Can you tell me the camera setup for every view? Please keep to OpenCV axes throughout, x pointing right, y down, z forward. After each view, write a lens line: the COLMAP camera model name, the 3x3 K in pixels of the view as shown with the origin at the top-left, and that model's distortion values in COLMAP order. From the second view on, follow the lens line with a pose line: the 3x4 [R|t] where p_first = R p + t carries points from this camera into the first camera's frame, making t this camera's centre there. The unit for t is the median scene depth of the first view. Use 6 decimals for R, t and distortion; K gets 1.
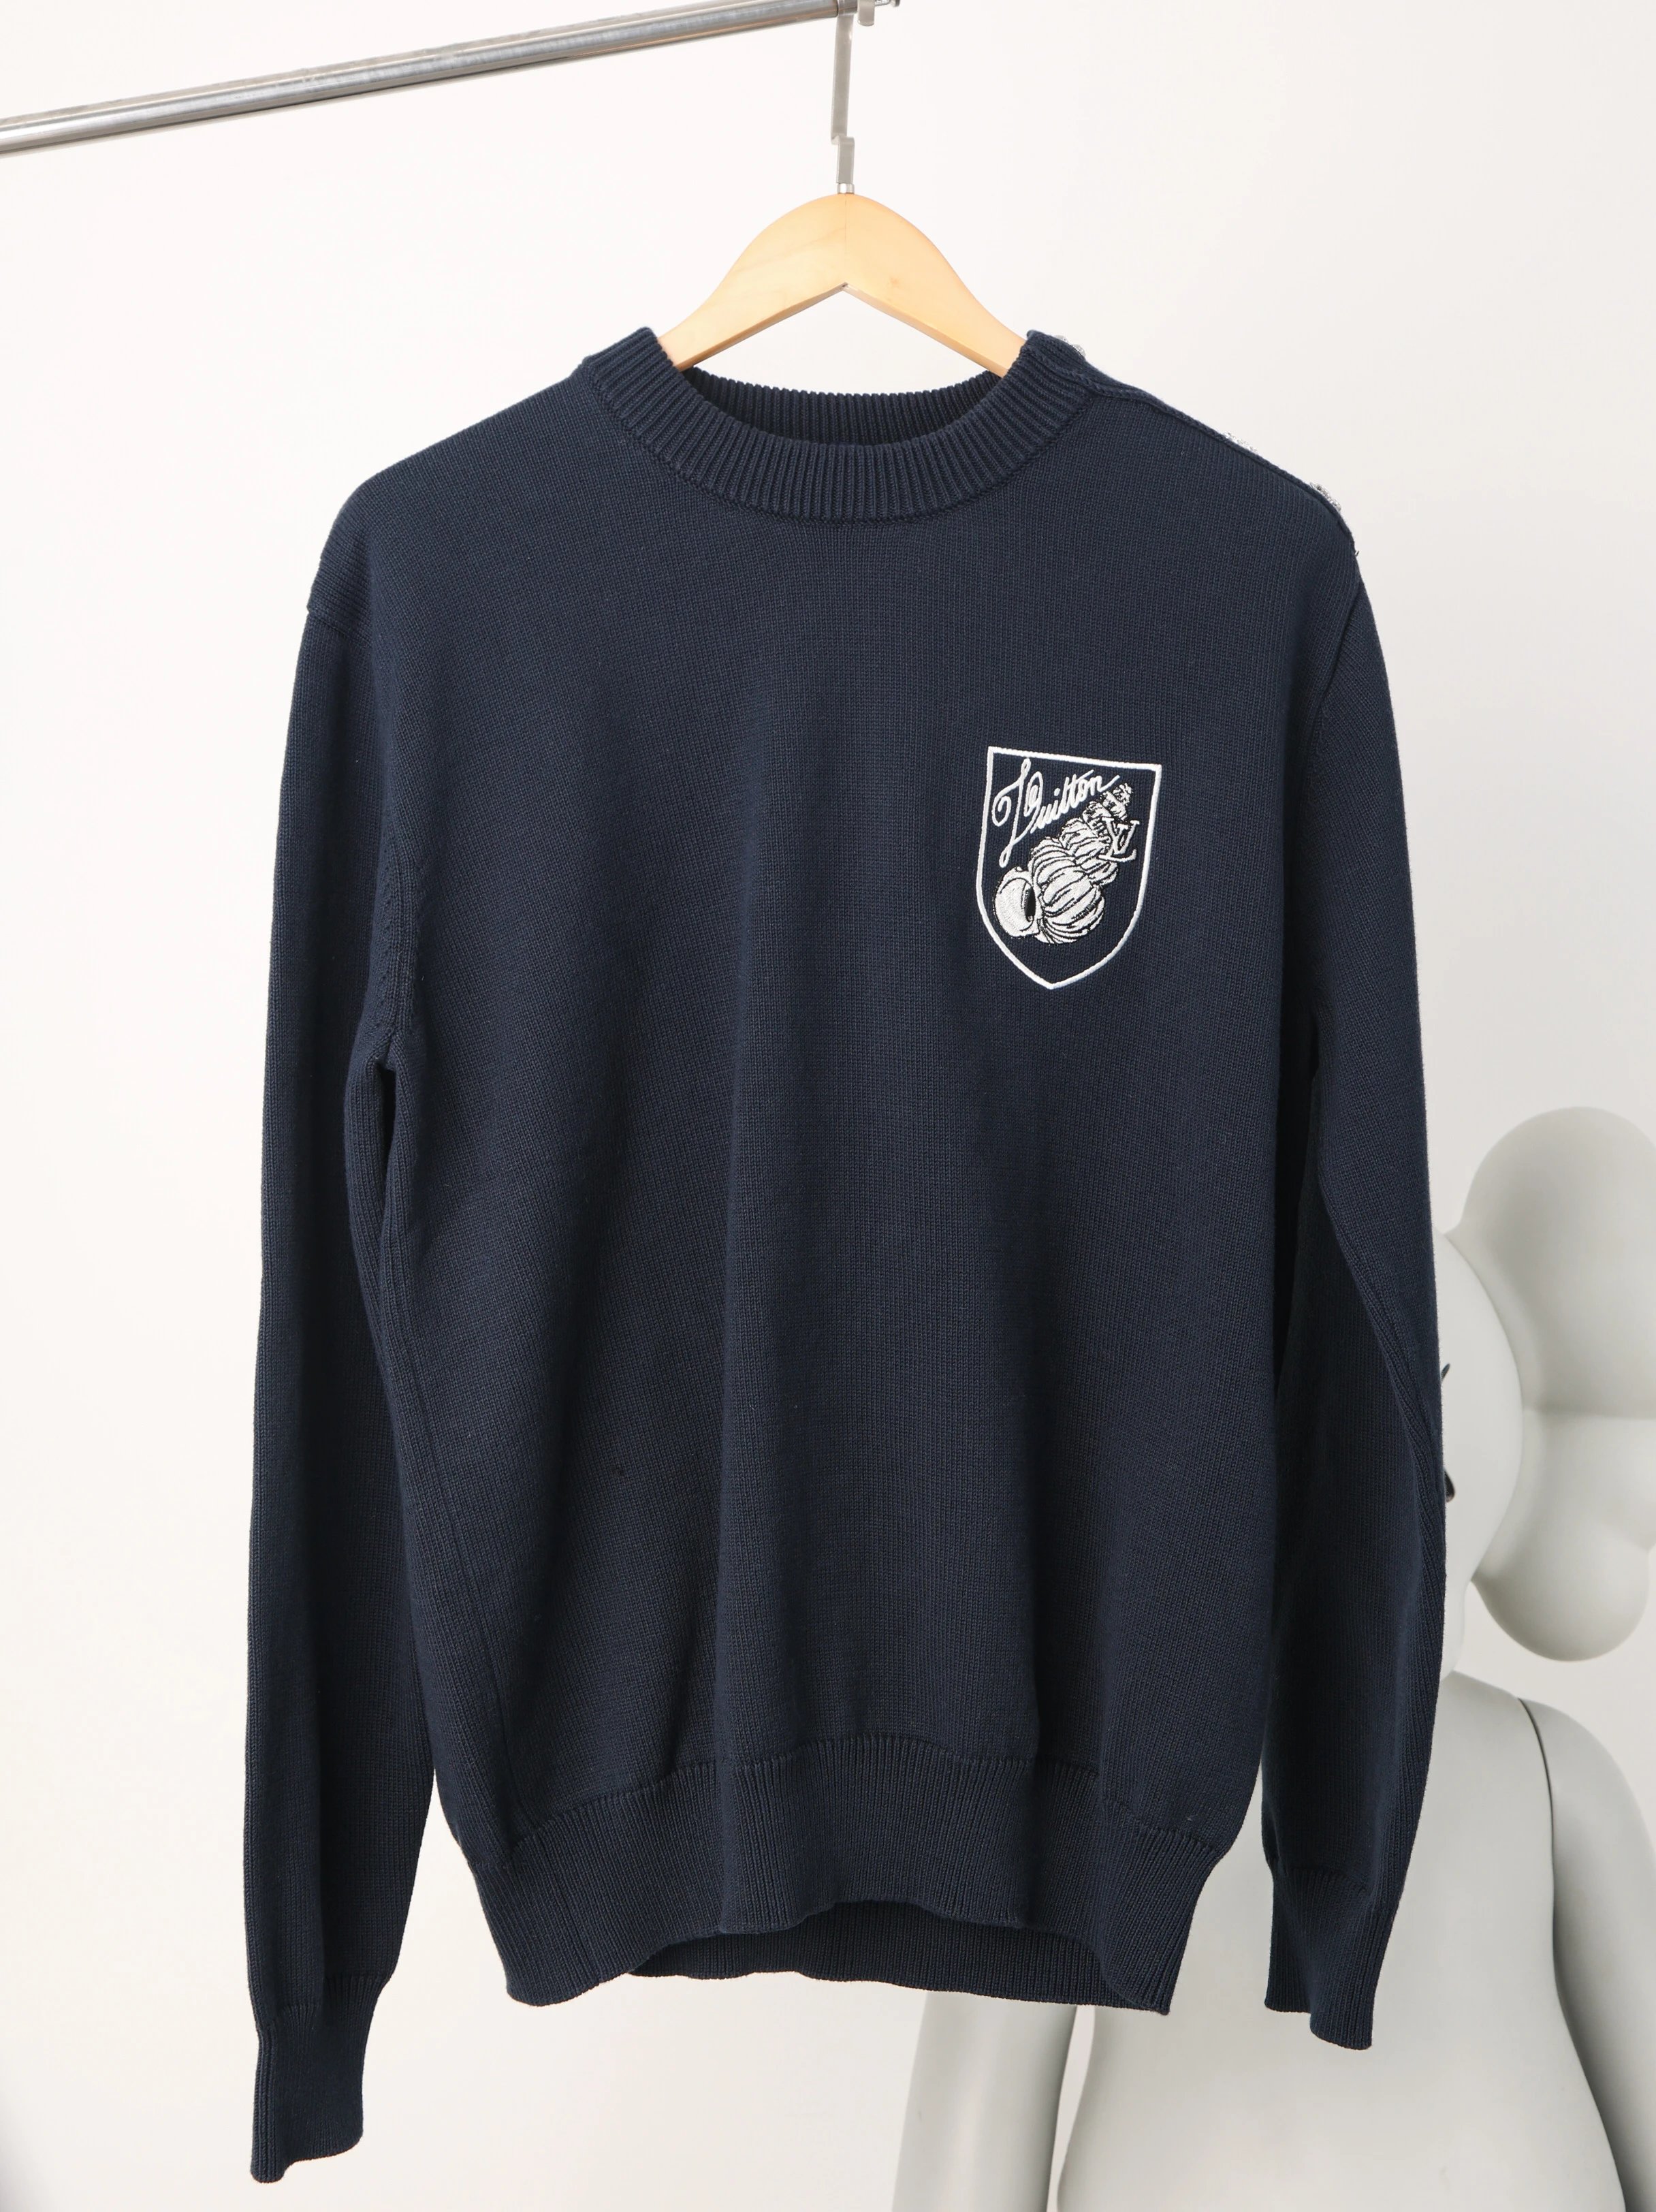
lens RADIAL K [[3297.7, 0, 833.7], [0, 3297.7, 1171.9], [0, 0, 1]] dist [0.041003, 0.000000]
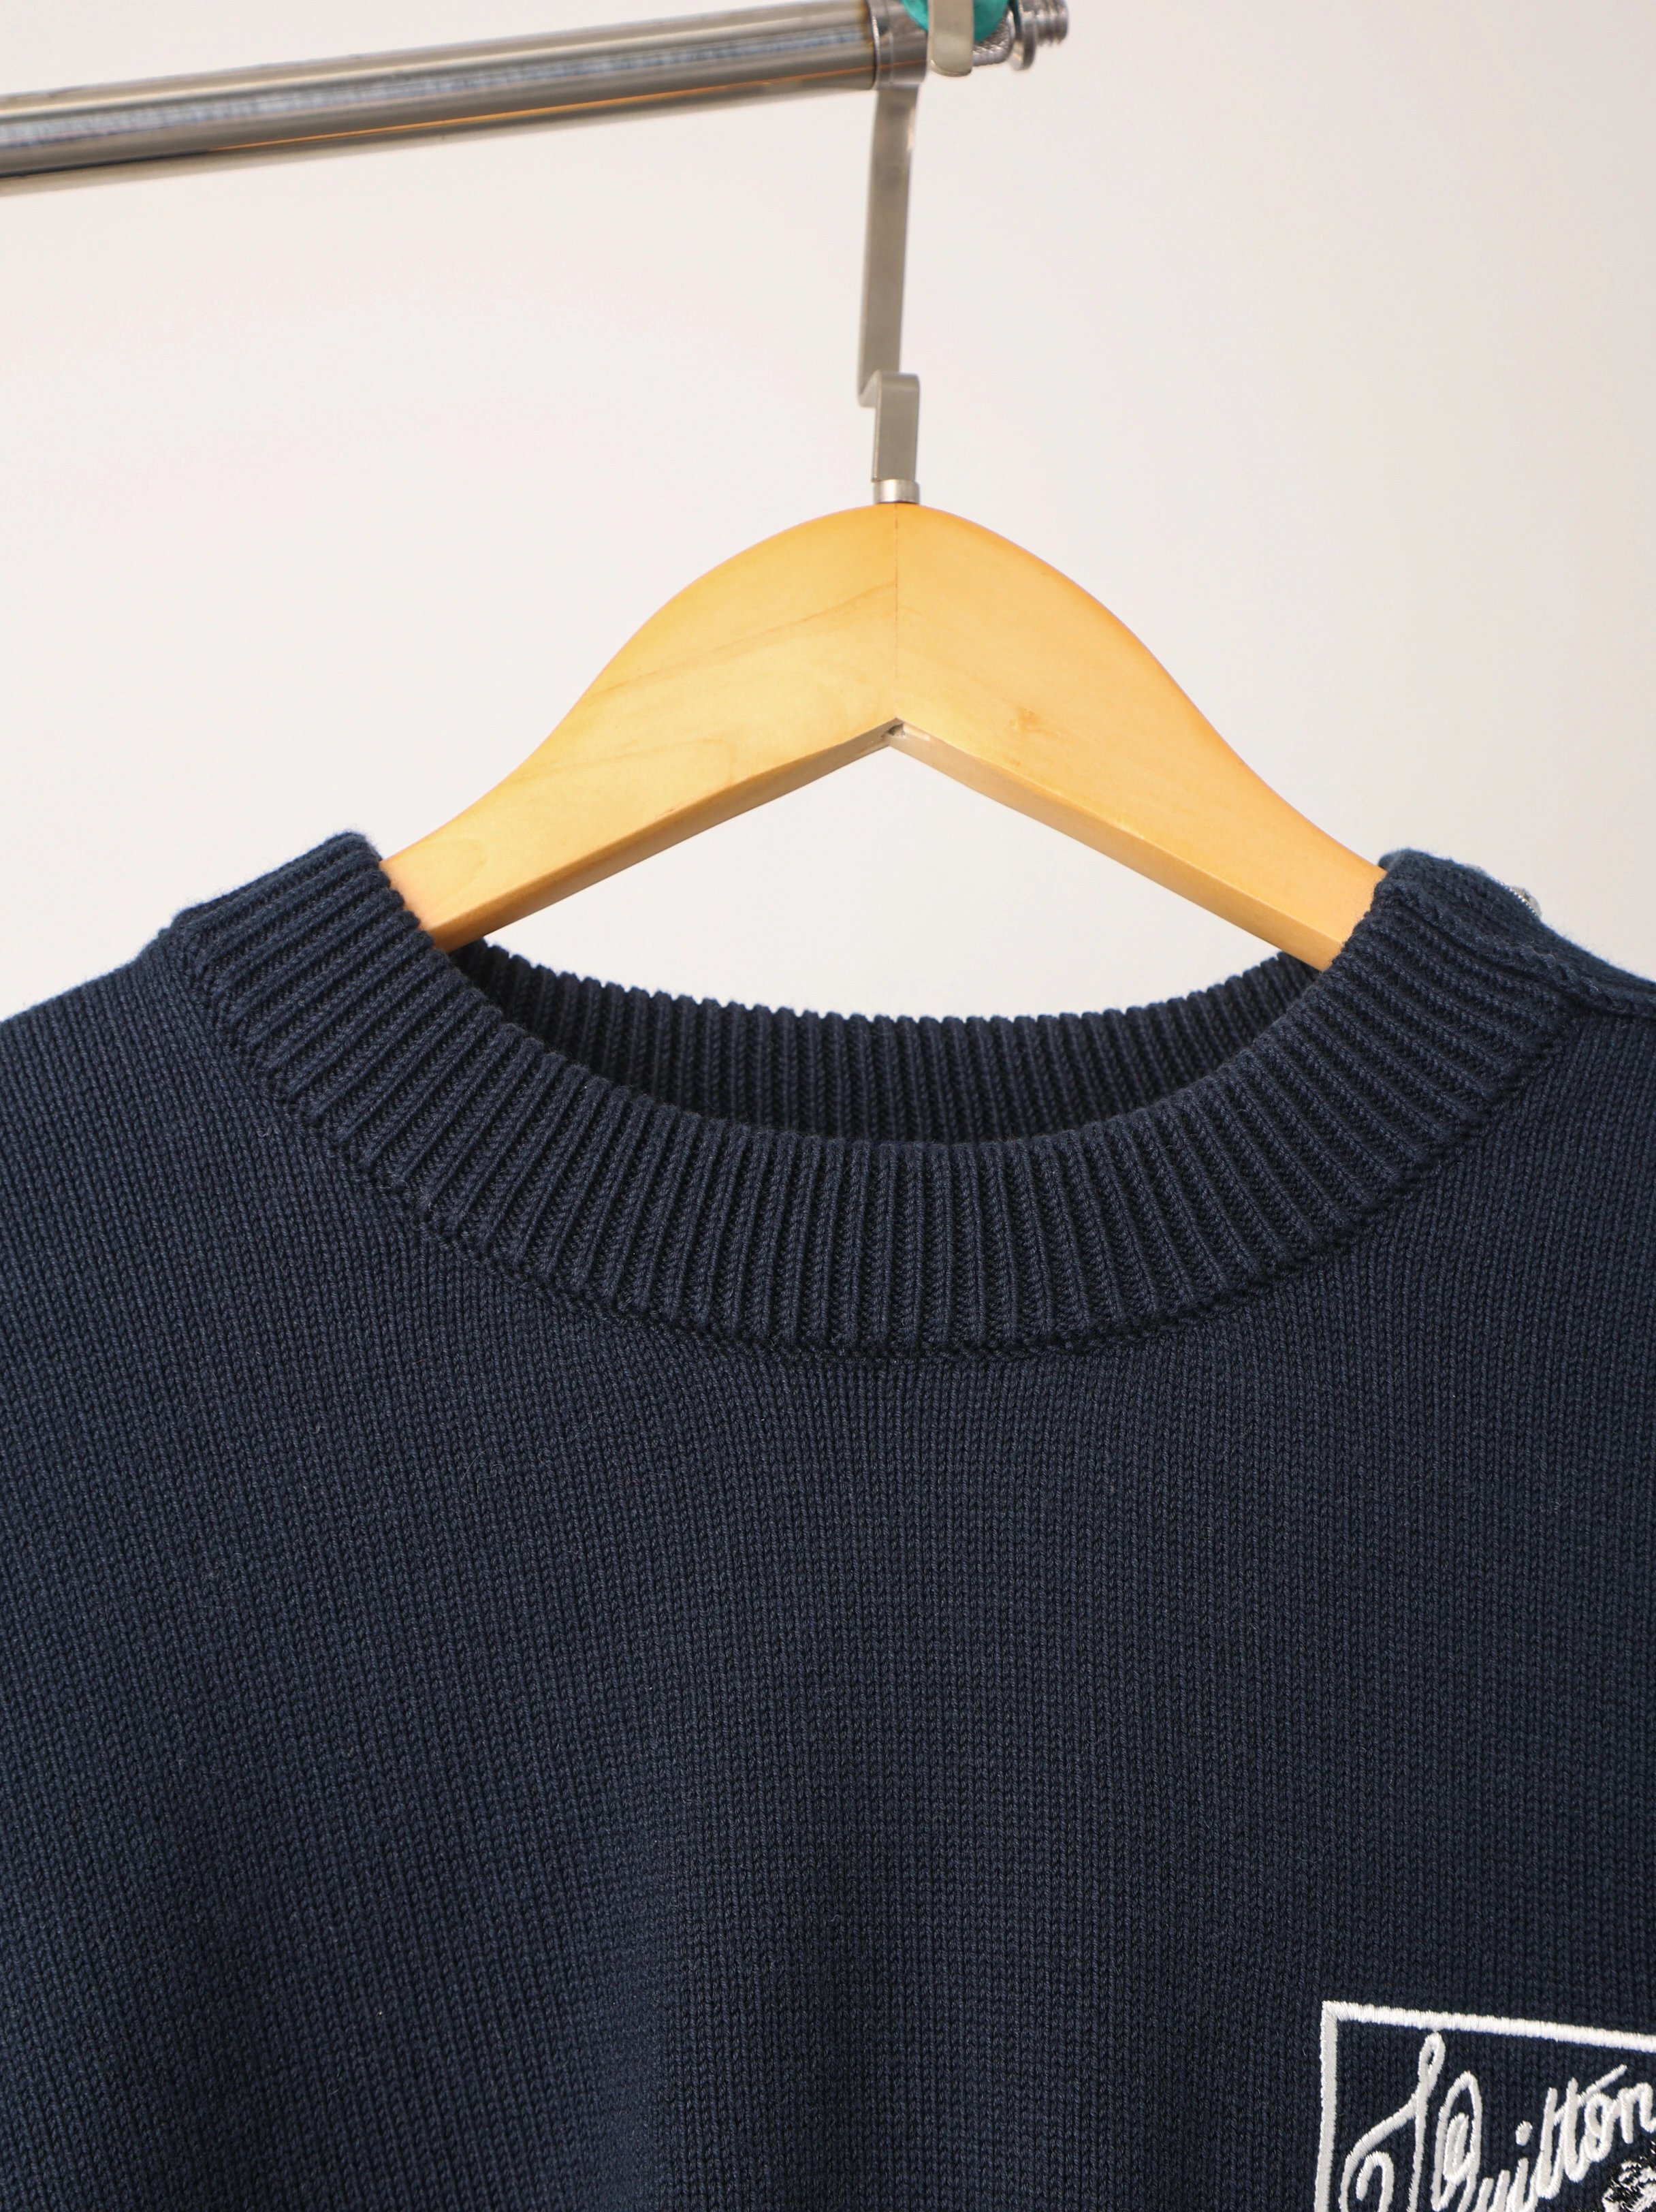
lens RADIAL K [[3481.1, 0, 841.2], [0, 3481.1, 1108.2], [0, 0, 1]] dist [0.084097, 0.000000]
pose [[0.999904, -0.002250, -0.013686, 0.002590], [-0.001377, 0.965777, -0.259370, -0.125144], [0.013801, 0.259364, 0.965681, 0.632598]]
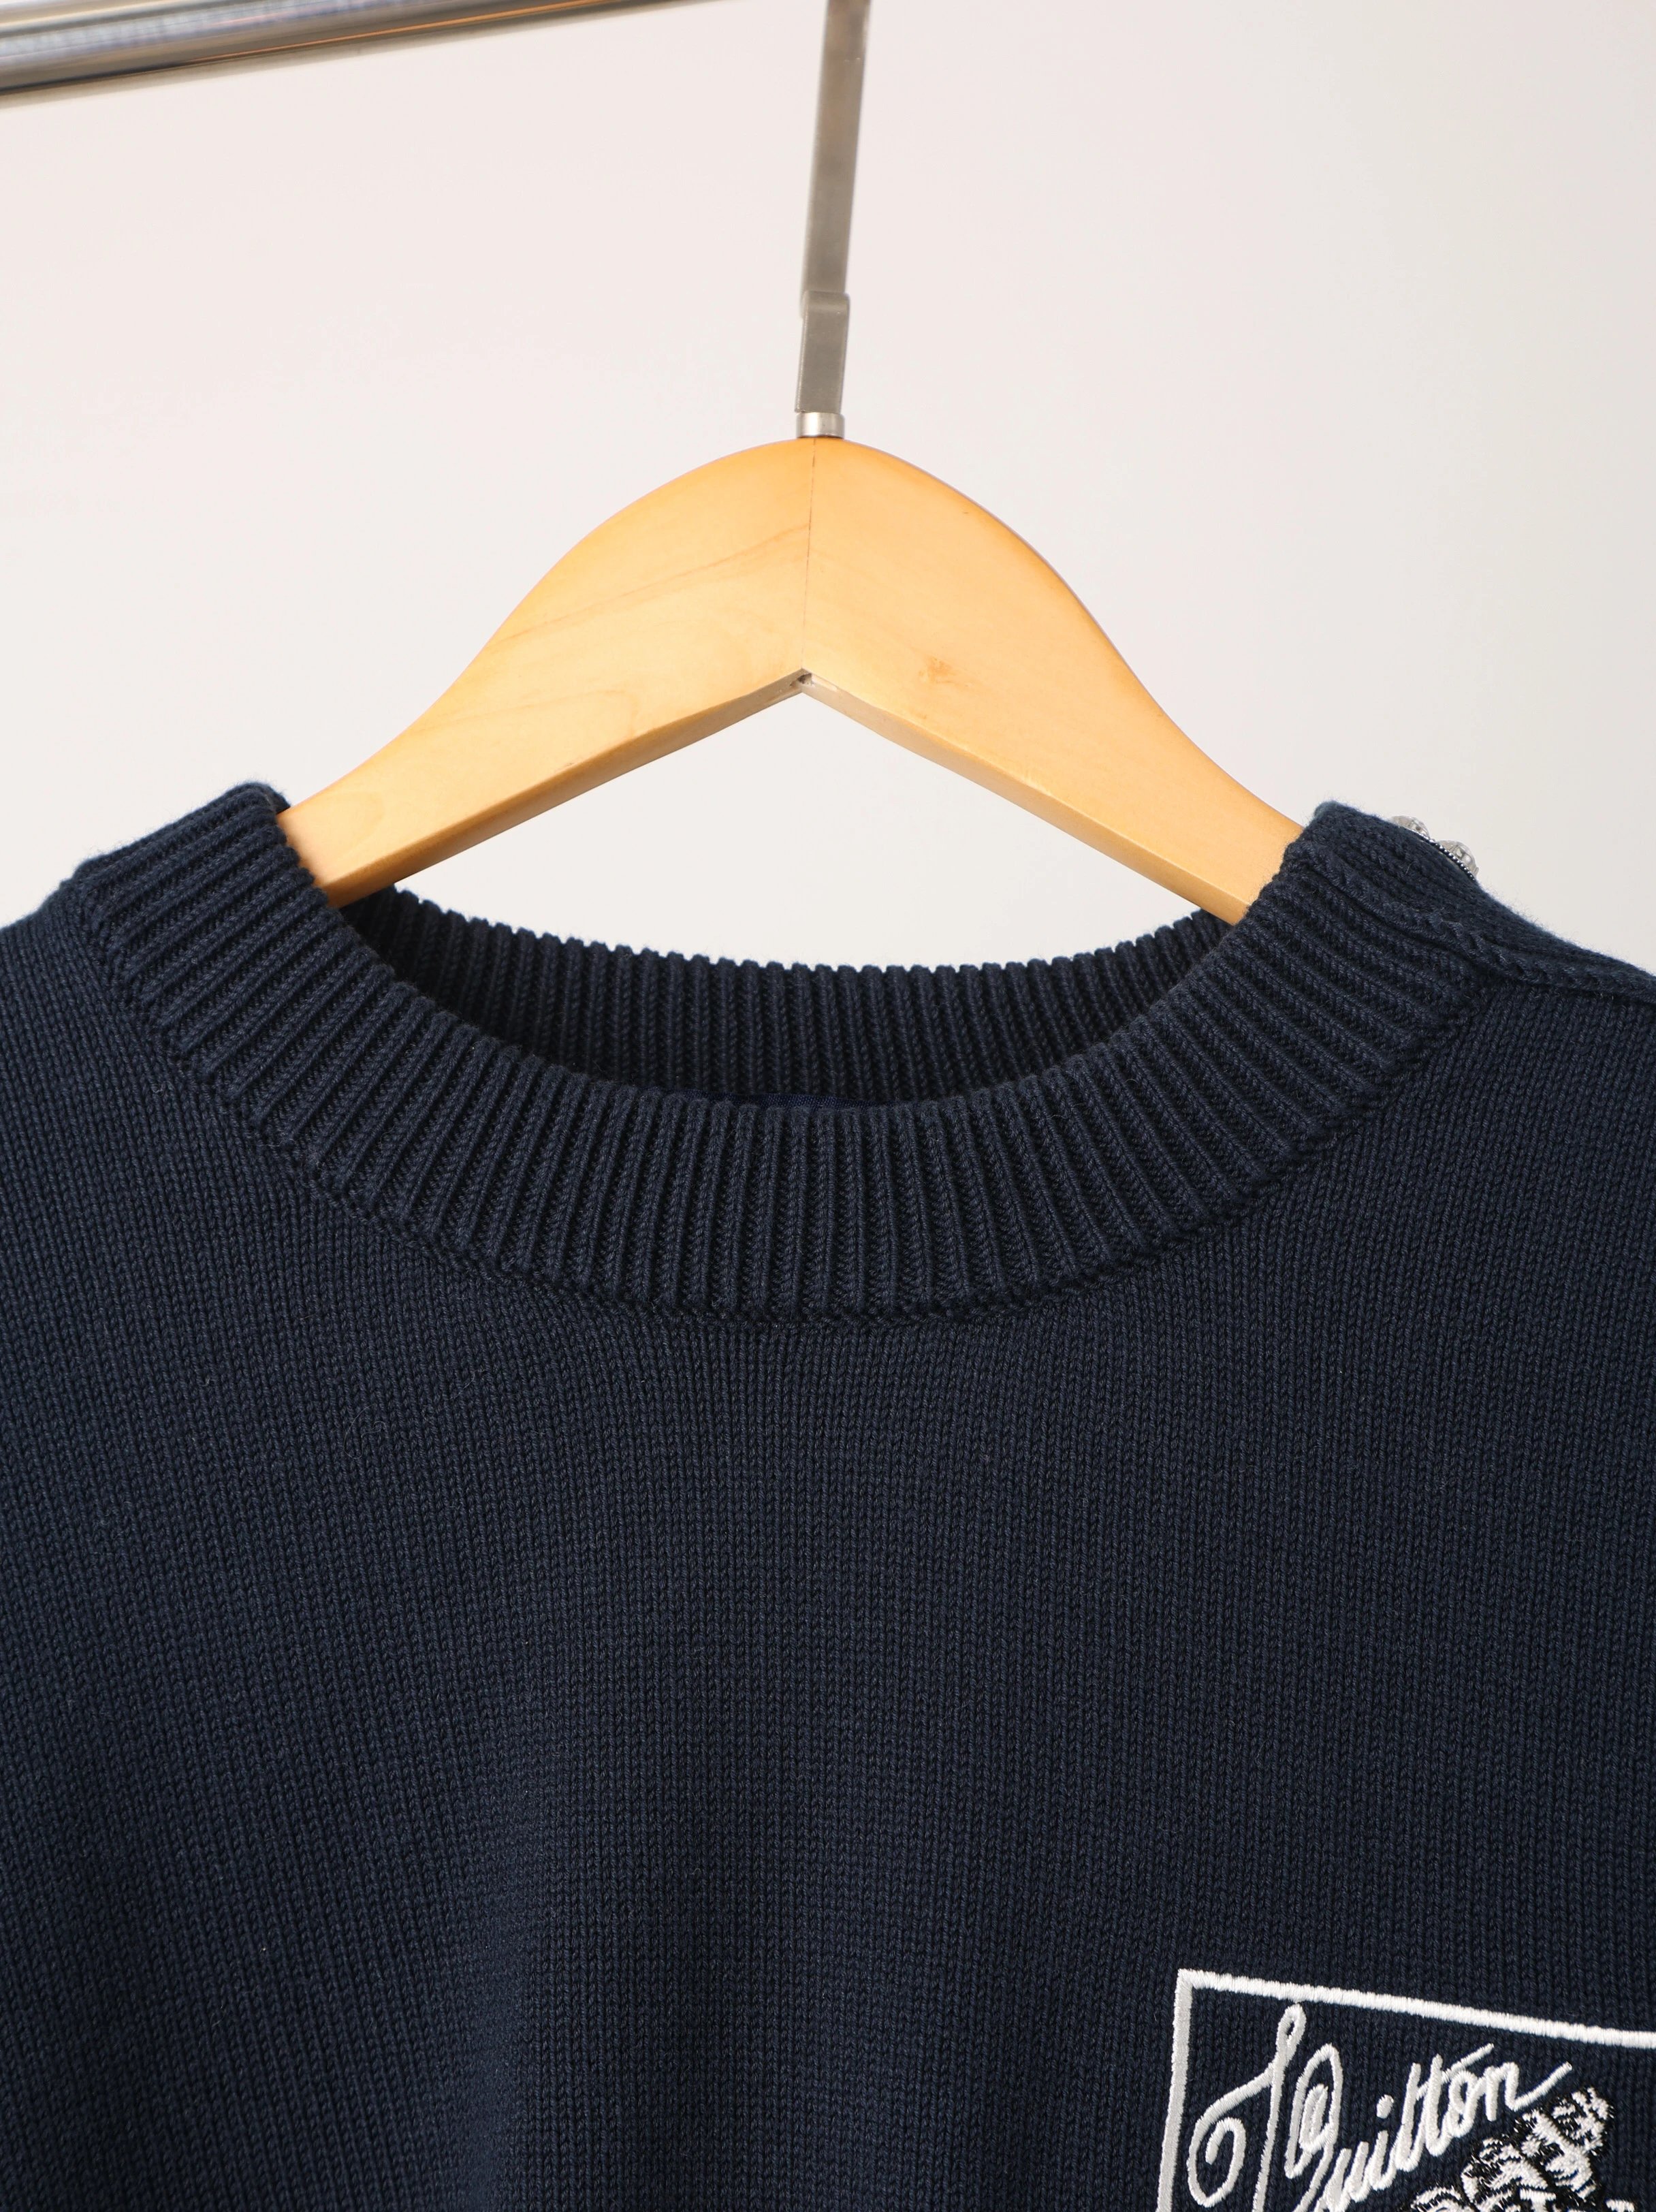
lens RADIAL K [[4817.8, 0, 824.6], [0, 4817.8, 1100.5], [0, 0, 1]] dist [0.223938, 0.000000]
pose [[0.993231, 0.016036, -0.115044, 0.067682], [-0.037829, 0.981086, -0.189839, -0.121279], [0.109823, 0.192906, 0.975052, 0.490124]]
